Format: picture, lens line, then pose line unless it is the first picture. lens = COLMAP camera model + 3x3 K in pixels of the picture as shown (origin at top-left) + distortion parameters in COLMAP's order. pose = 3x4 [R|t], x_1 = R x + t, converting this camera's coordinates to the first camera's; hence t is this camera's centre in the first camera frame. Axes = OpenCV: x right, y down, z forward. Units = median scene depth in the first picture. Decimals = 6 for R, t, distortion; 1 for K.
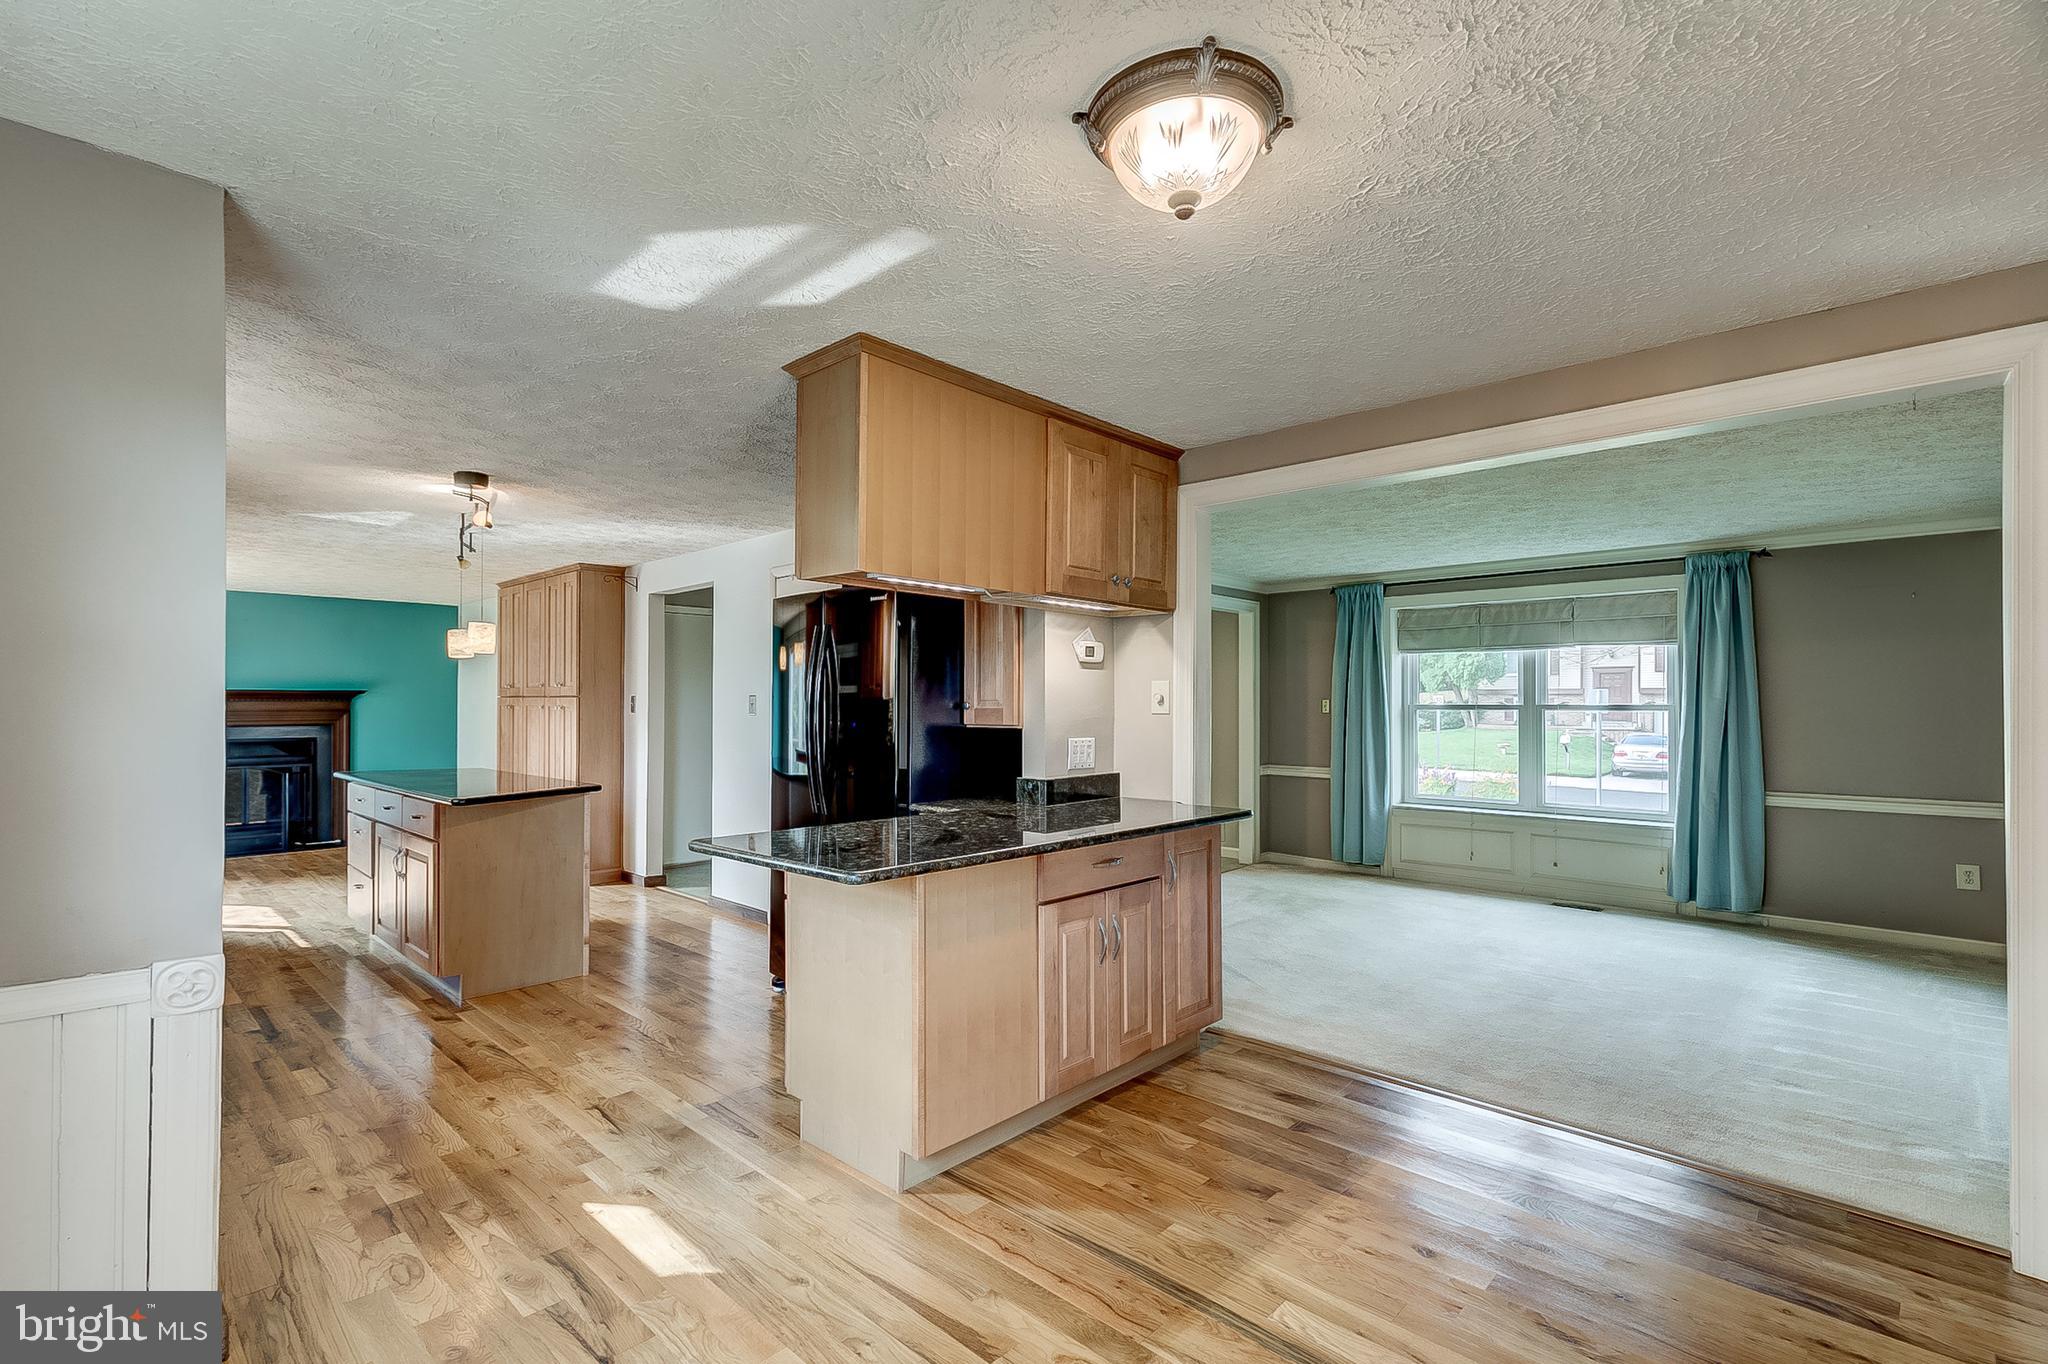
lens RADIAL K [[937.0, 0, 1023.5], [0, 937.0, 688.8], [0, 0, 1]] dist [-0.001546, -0.000449]
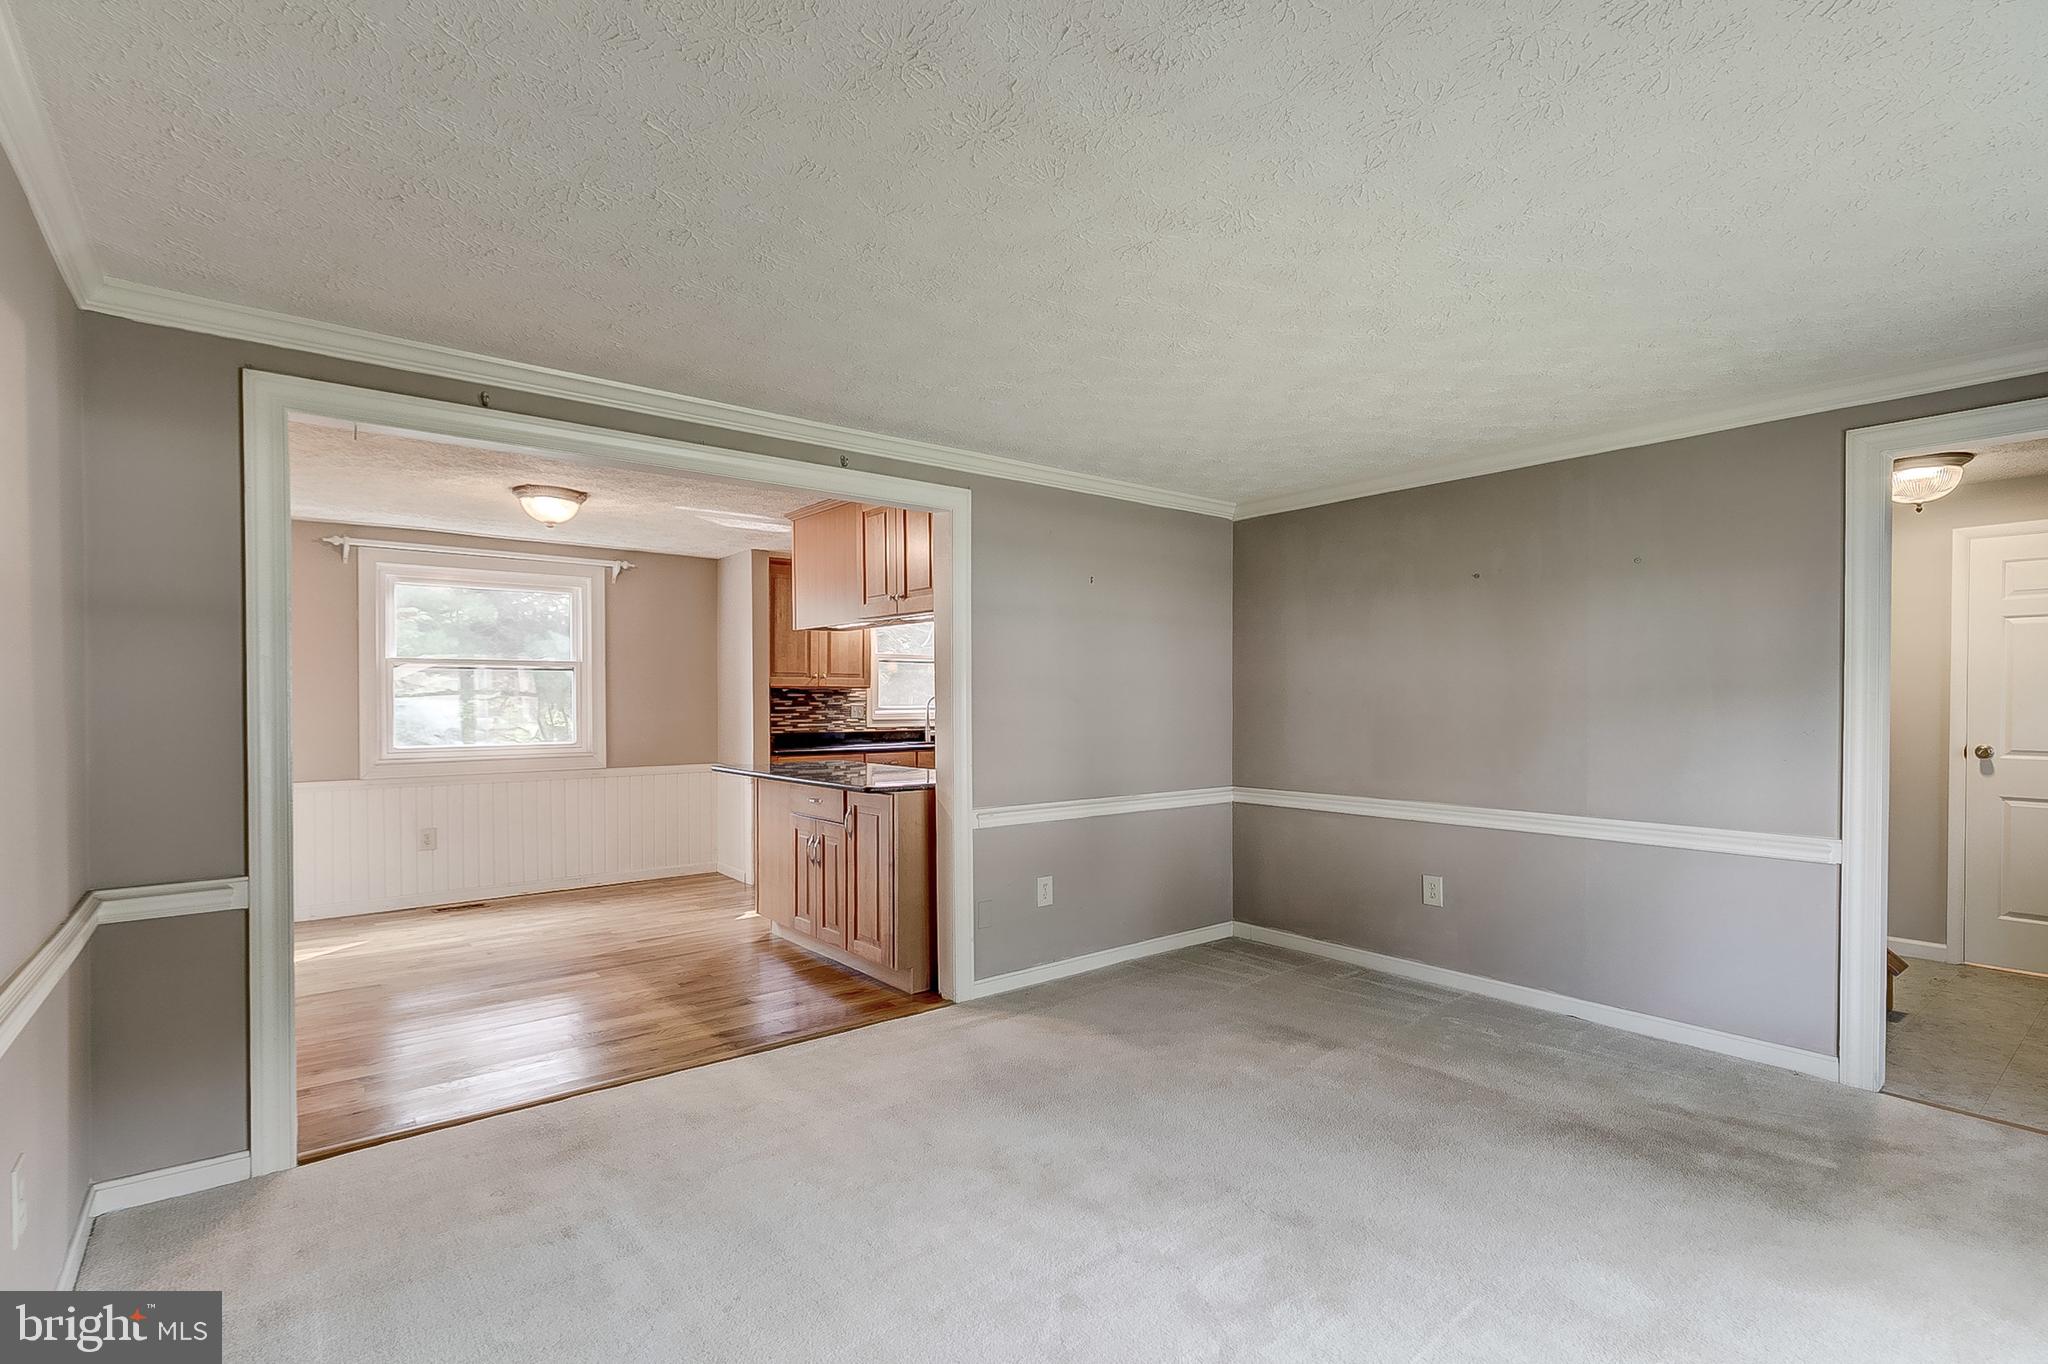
lens RADIAL K [[937.0, 0, 1008.6], [0, 937.0, 709.8], [0, 0, 1]] dist [-0.001546, -0.000449]
pose [[-0.132846, 0.008082, -0.991104, 0.858831], [0.012848, 0.999897, 0.006432, 0.023682], [0.991053, -0.011879, -0.132936, 0.845653]]
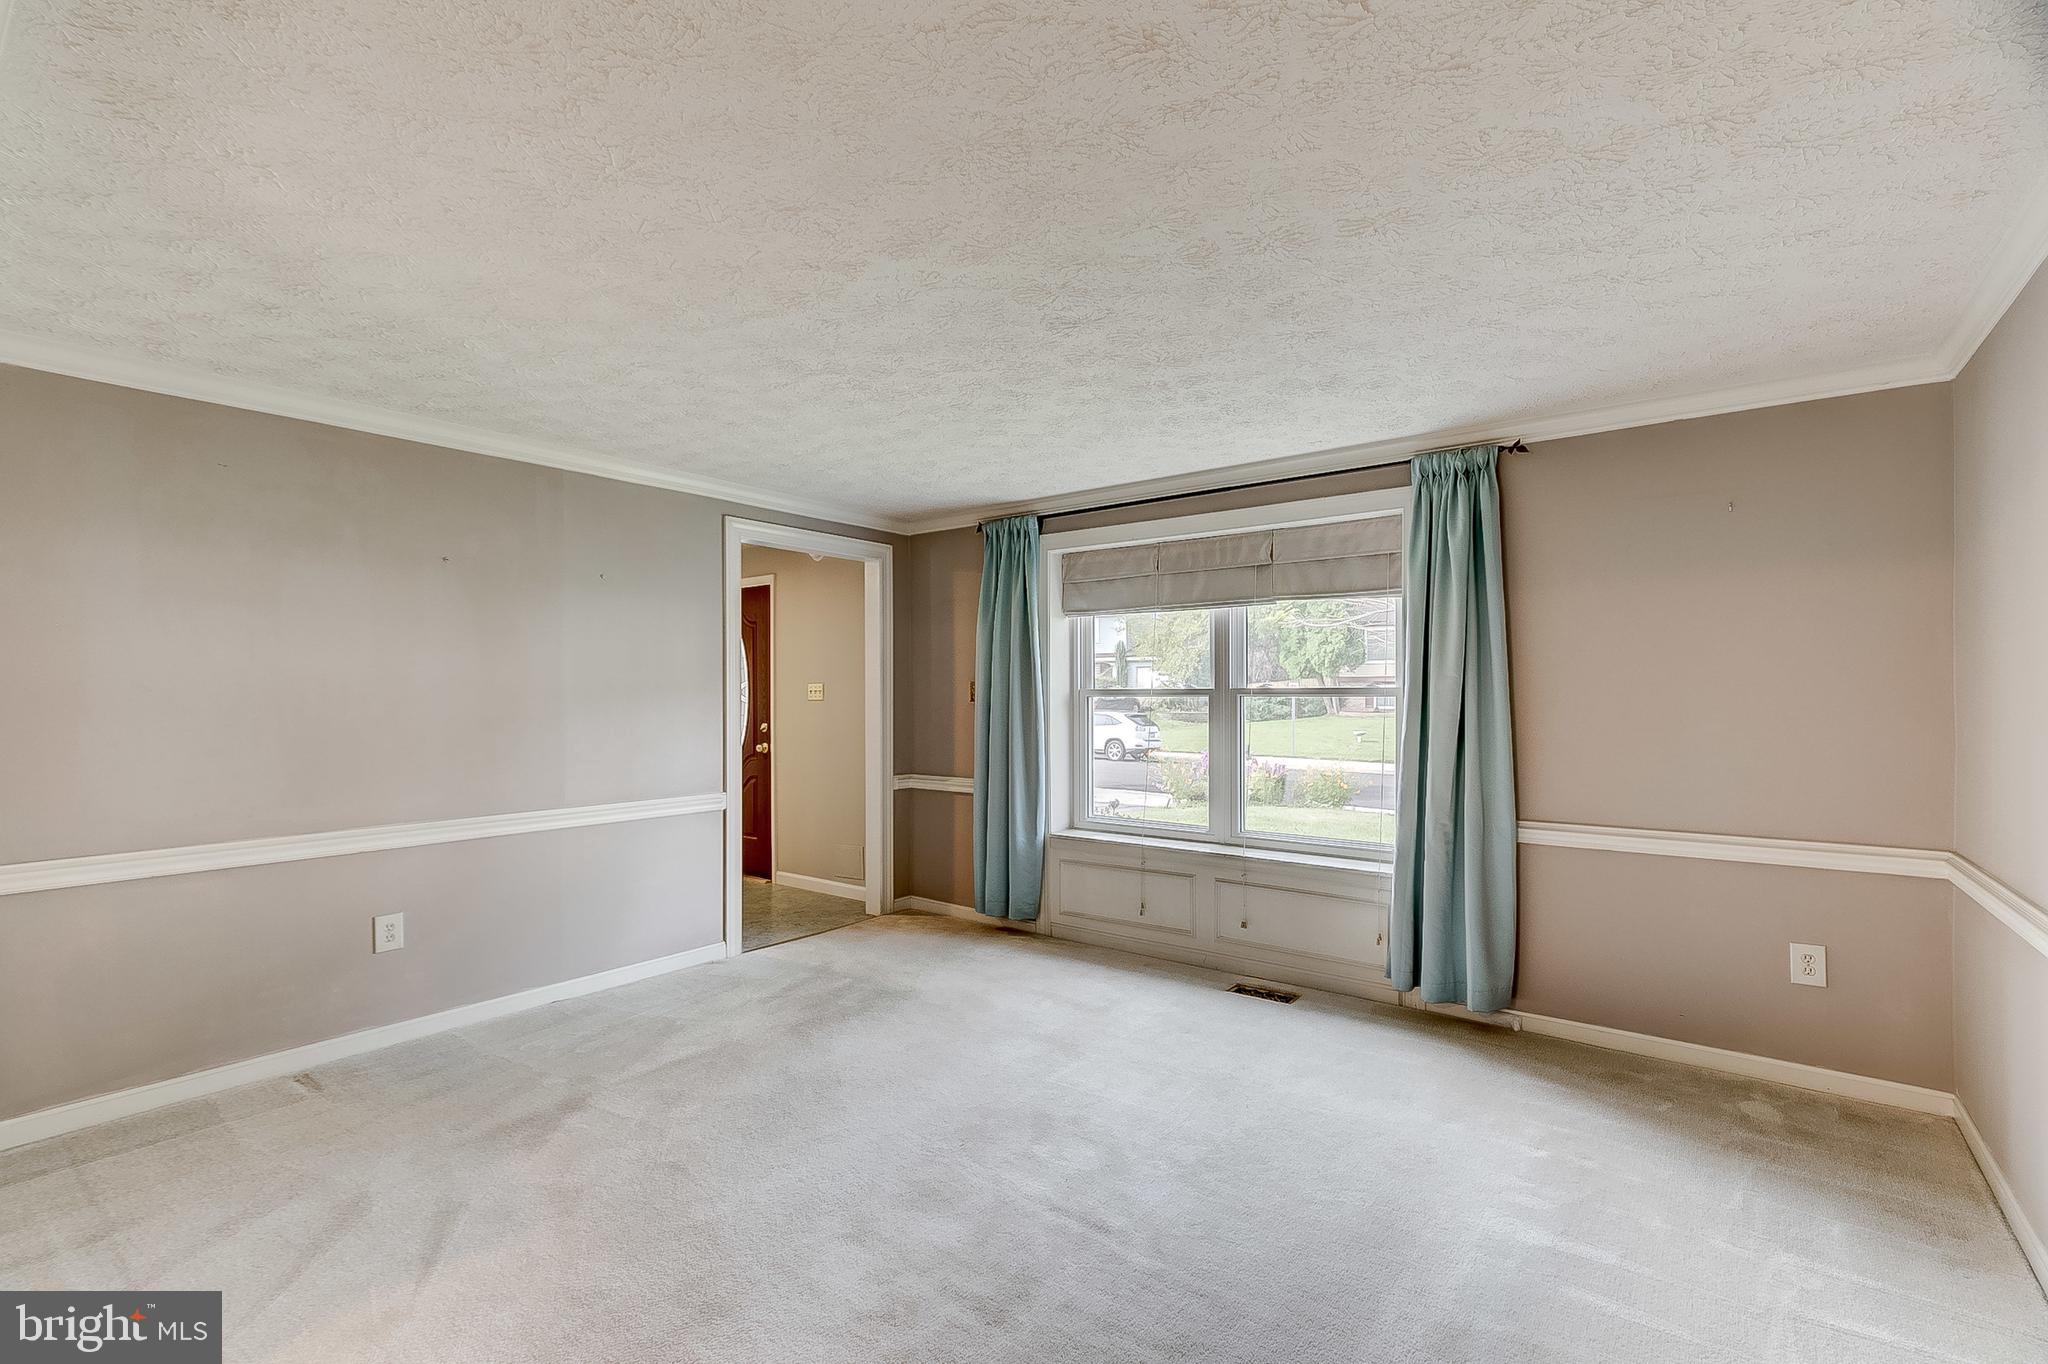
lens RADIAL K [[937.0, 0, 1022.6], [0, 937.0, 691.2], [0, 0, 1]] dist [-0.001546, -0.000449]
pose [[0.993880, -0.005005, 0.110349, 0.317094], [0.003403, 0.999886, 0.014702, 0.008769], [-0.110410, -0.014236, 0.993784, 0.329991]]
